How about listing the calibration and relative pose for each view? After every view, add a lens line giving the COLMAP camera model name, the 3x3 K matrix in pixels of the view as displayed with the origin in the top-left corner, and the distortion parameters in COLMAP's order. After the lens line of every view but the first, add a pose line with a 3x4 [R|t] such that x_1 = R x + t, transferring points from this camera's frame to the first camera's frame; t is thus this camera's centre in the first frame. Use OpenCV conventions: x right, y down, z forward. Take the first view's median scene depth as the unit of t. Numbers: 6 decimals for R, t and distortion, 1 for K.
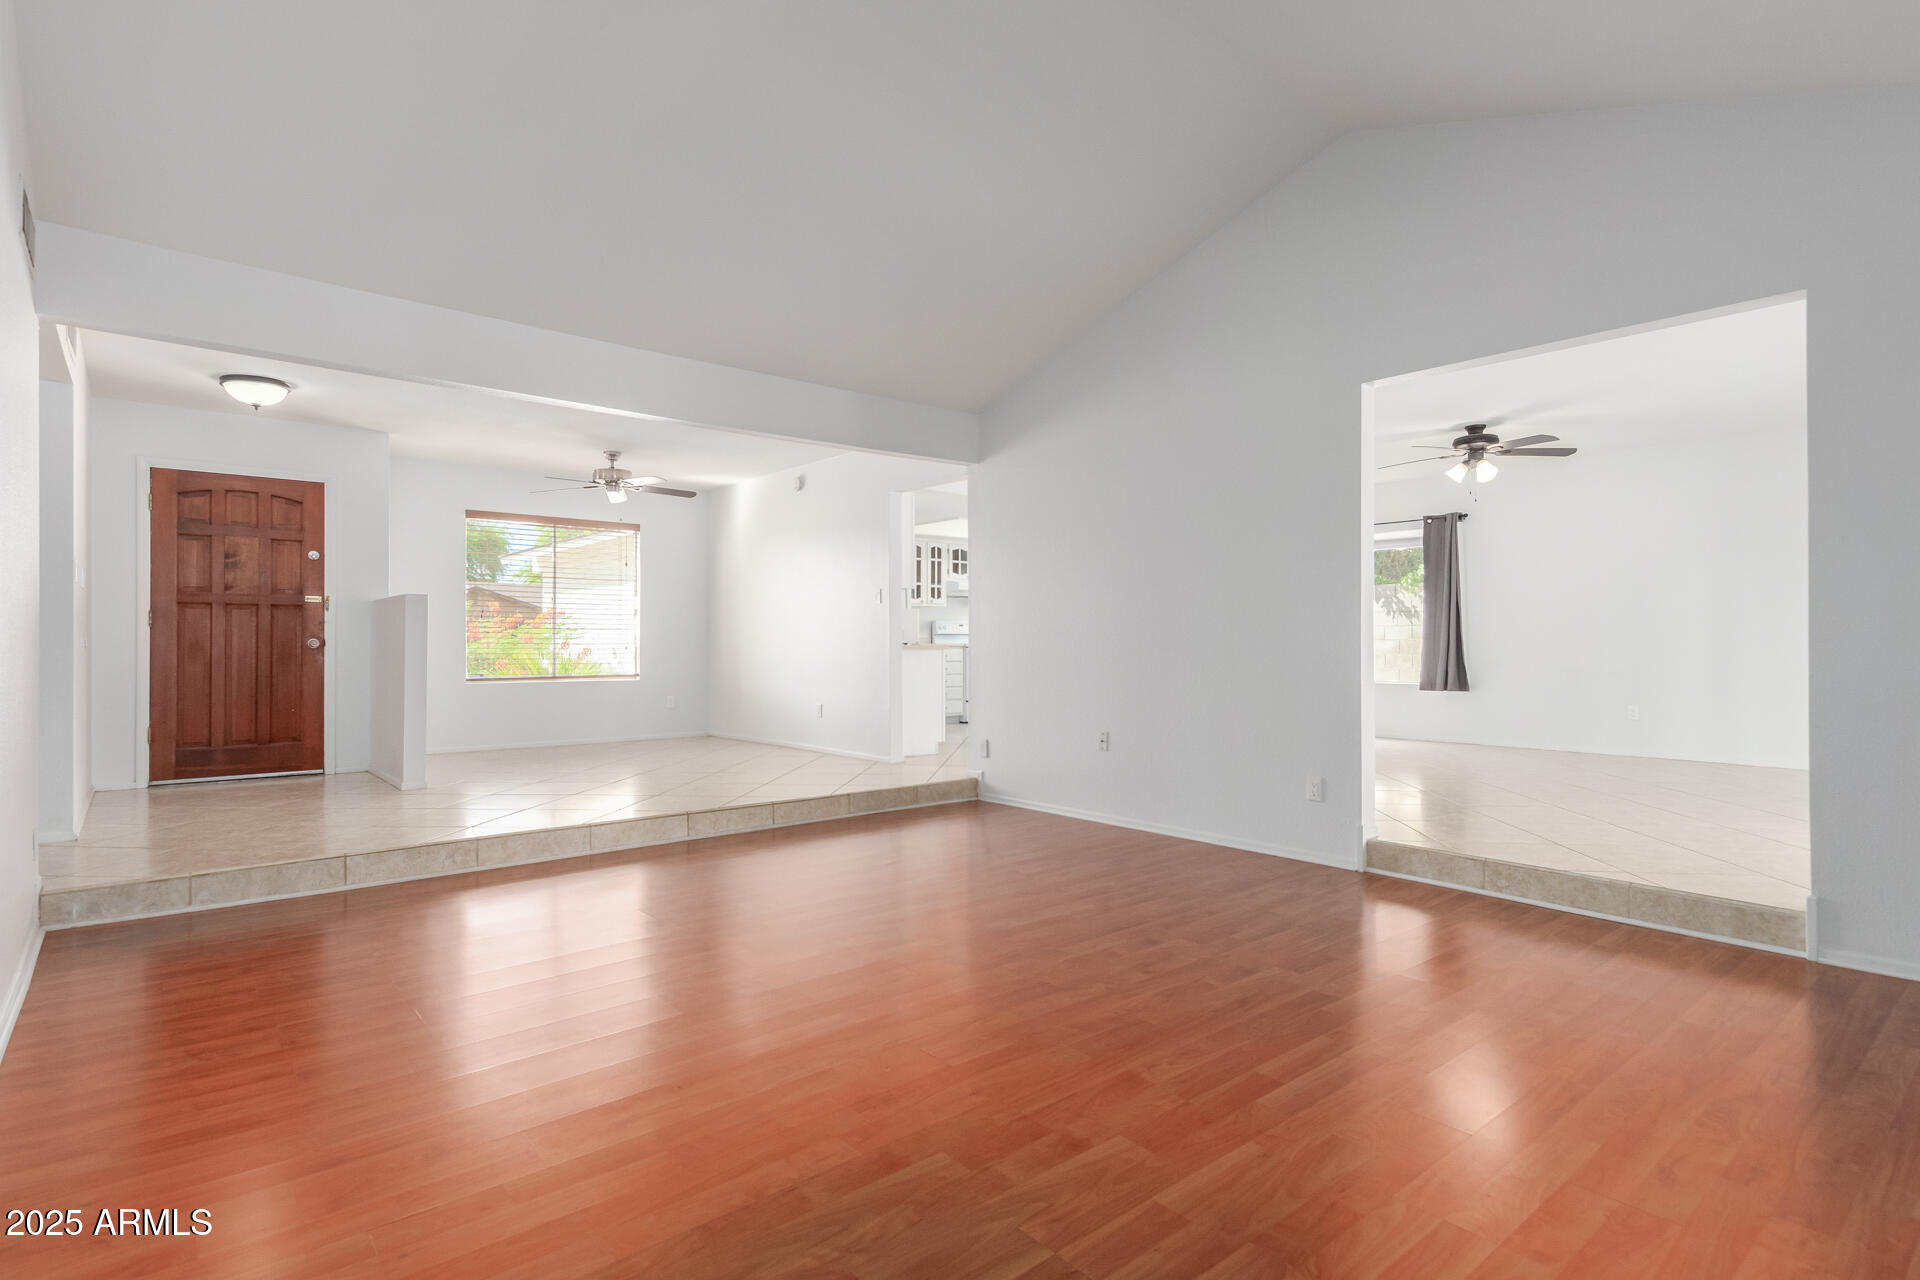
lens RADIAL K [[926.7, 0, 960.0], [0, 926.7, 640.0], [0, 0, 1]] dist [0.000407, -0.000474]
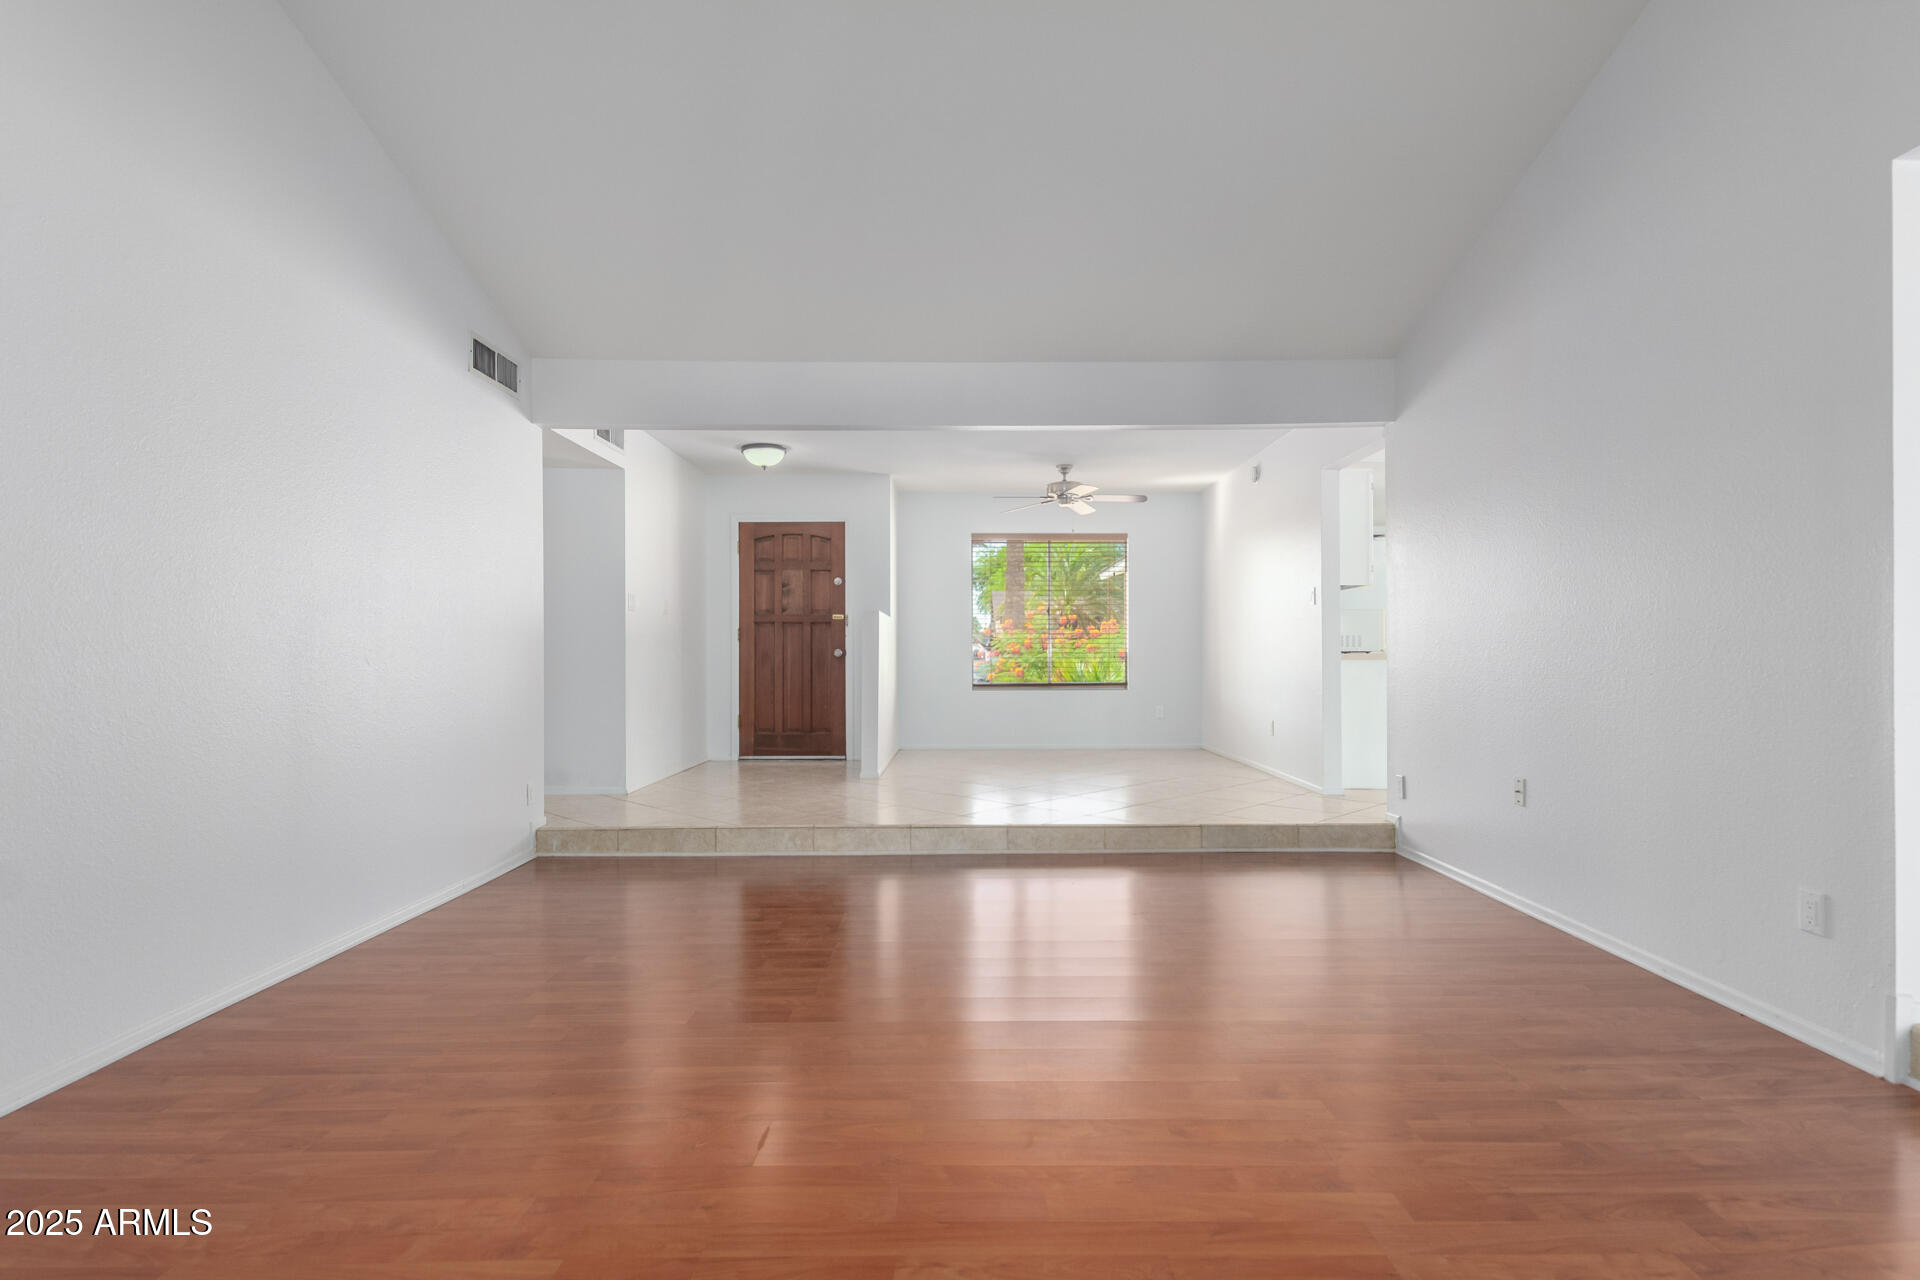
lens RADIAL K [[928.9, 0, 968.2], [0, 928.9, 651.9], [0, 0, 1]] dist [-0.000646, -0.001535]
pose [[0.775522, -0.002660, -0.631315, 0.224770], [0.005594, 0.999981, 0.002659, -0.000249], [0.631296, -0.005594, 0.775522, 0.161432]]
